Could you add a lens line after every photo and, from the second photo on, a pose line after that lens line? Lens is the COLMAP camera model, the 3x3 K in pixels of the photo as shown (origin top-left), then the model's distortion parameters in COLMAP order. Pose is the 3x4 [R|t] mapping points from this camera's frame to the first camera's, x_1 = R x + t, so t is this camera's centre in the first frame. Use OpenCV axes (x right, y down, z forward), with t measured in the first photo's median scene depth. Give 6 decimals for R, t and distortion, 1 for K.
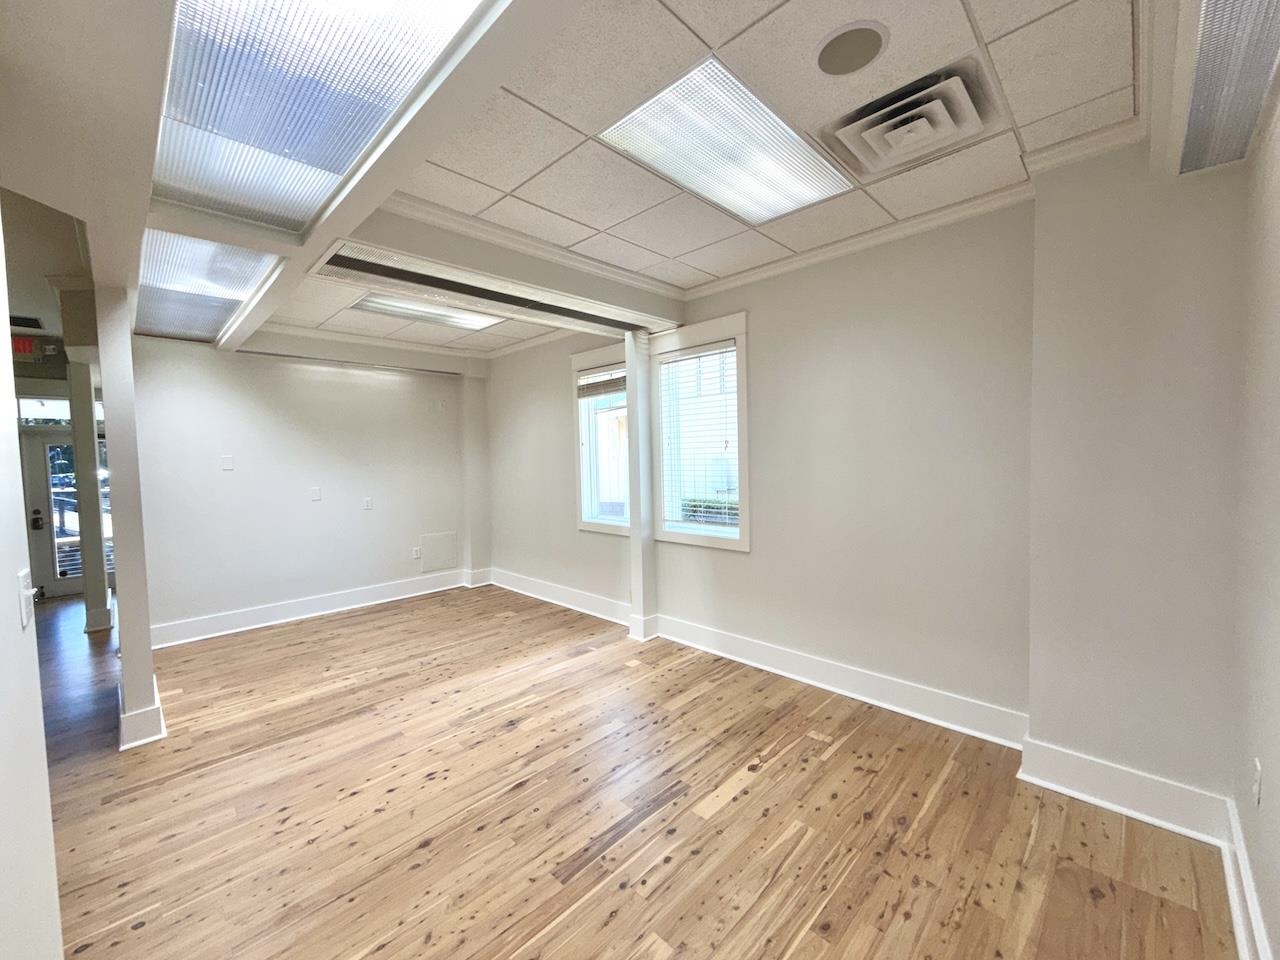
lens RADIAL K [[505.5, 0, 631.5], [0, 505.5, 482.2], [0, 0, 1]] dist [0.000851, 0.000159]
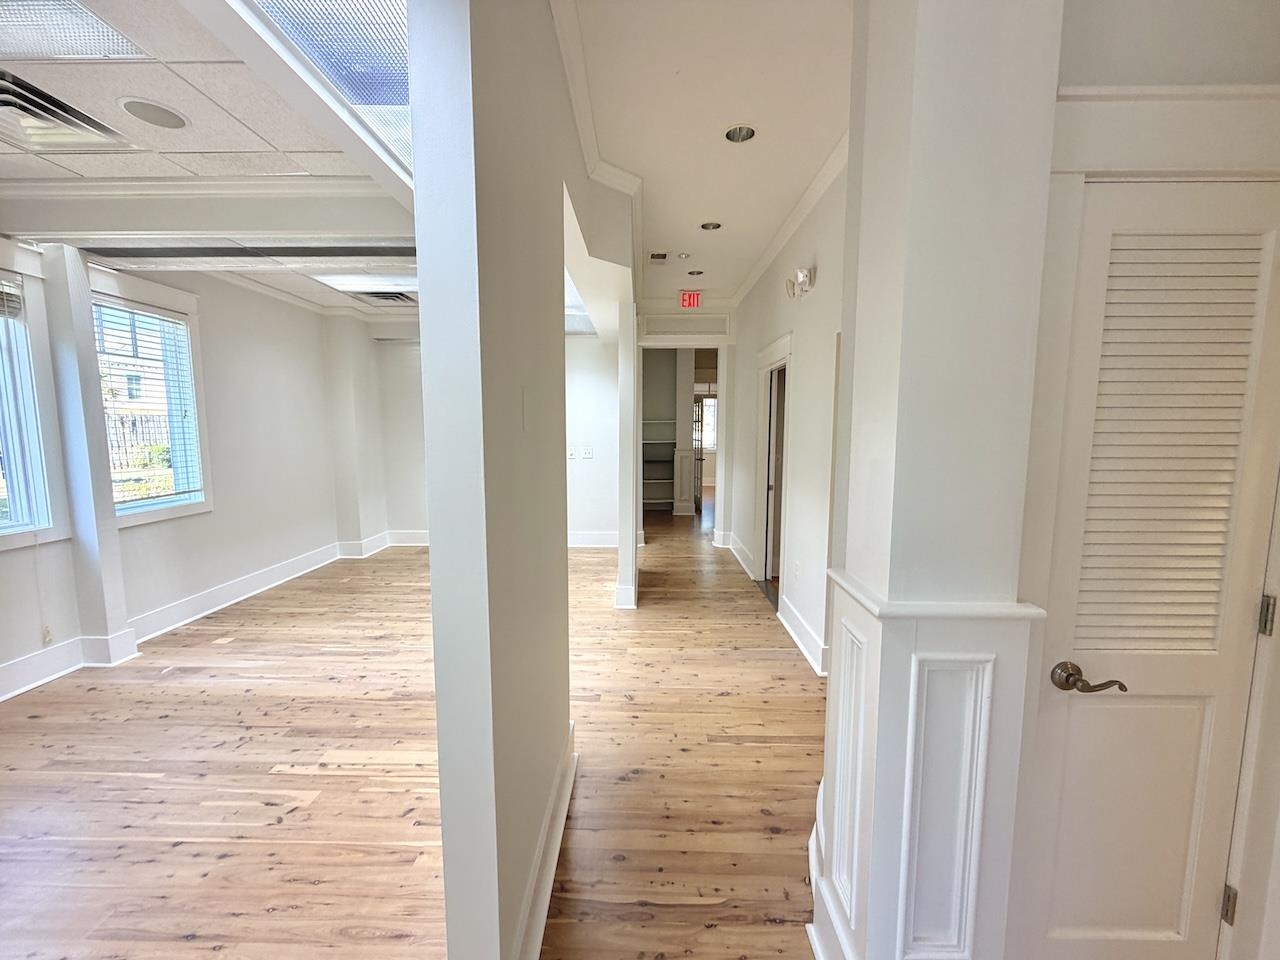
lens RADIAL K [[505.5, 0, 641.3], [0, 505.5, 480.3], [0, 0, 1]] dist [0.000851, 0.000159]
pose [[-0.696348, -0.055172, 0.715580, -1.558690], [0.049531, 0.990969, 0.124605, -0.028001], [-0.715993, 0.122212, -0.687327, 1.355396]]
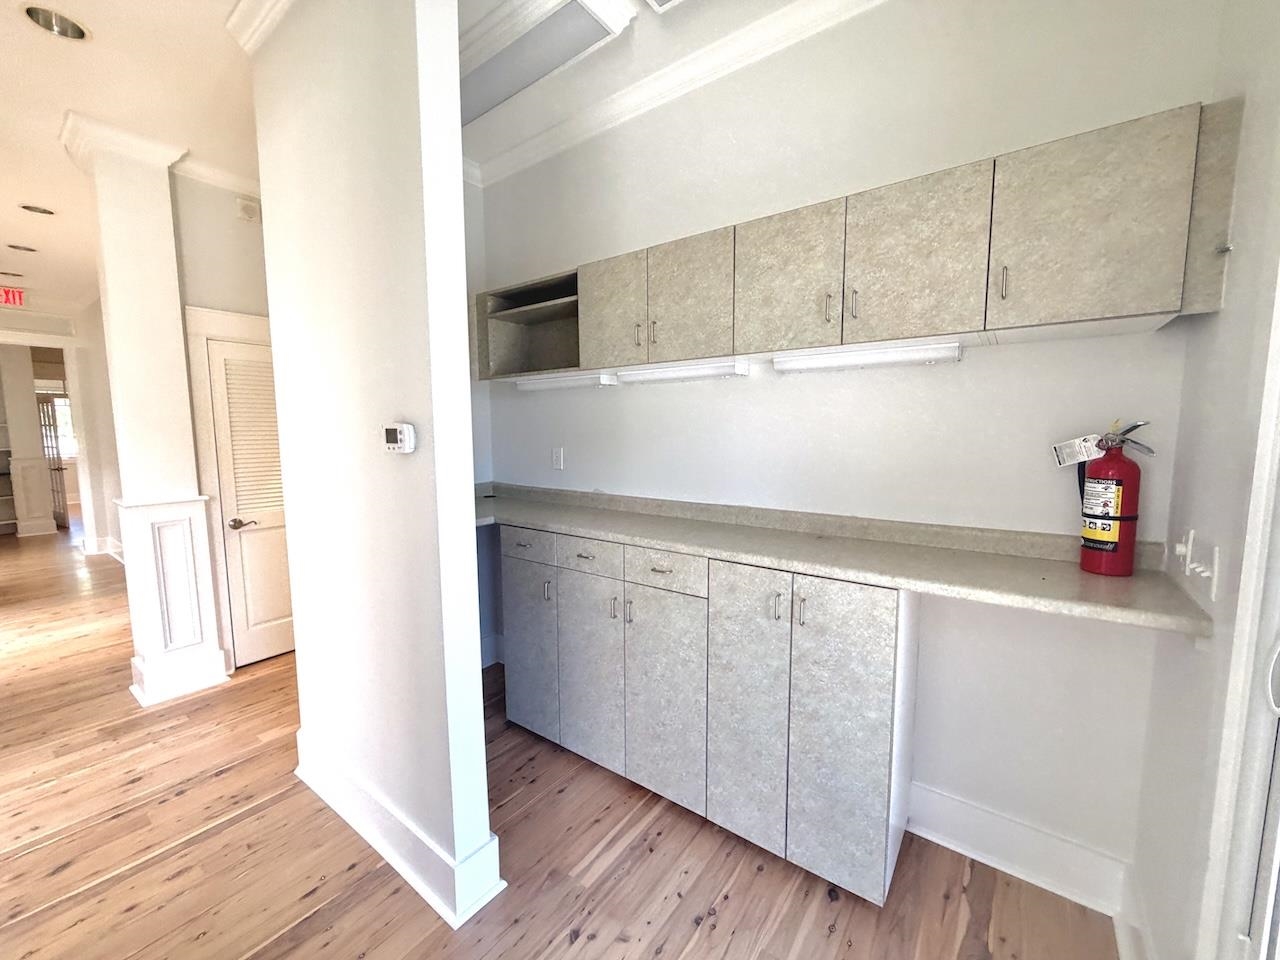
lens RADIAL K [[505.5, 0, 636.1], [0, 505.5, 483.1], [0, 0, 1]] dist [0.000851, 0.000159]
pose [[-0.989060, 0.039403, -0.142153, -2.205049], [0.017221, 0.987917, 0.154023, -0.039145], [0.146505, 0.149890, -0.977788, 2.008133]]
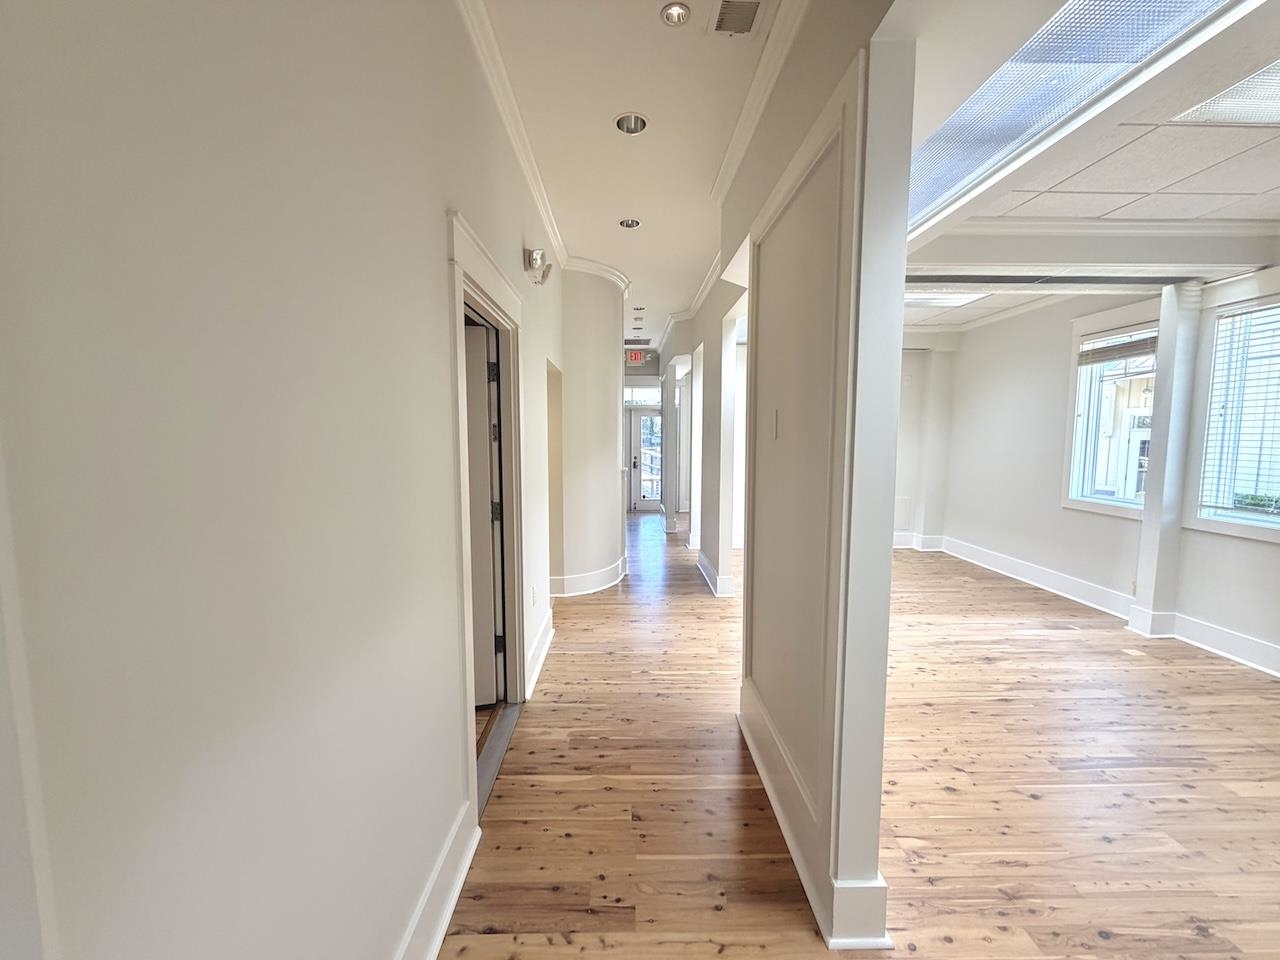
lens RADIAL K [[505.5, 0, 643.2], [0, 505.5, 480.6], [0, 0, 1]] dist [0.000851, 0.000159]
pose [[0.726511, 0.085821, -0.681774, -0.058210], [-0.051908, 0.996190, 0.070085, 0.032002], [0.685191, -0.015528, 0.728198, -0.374498]]
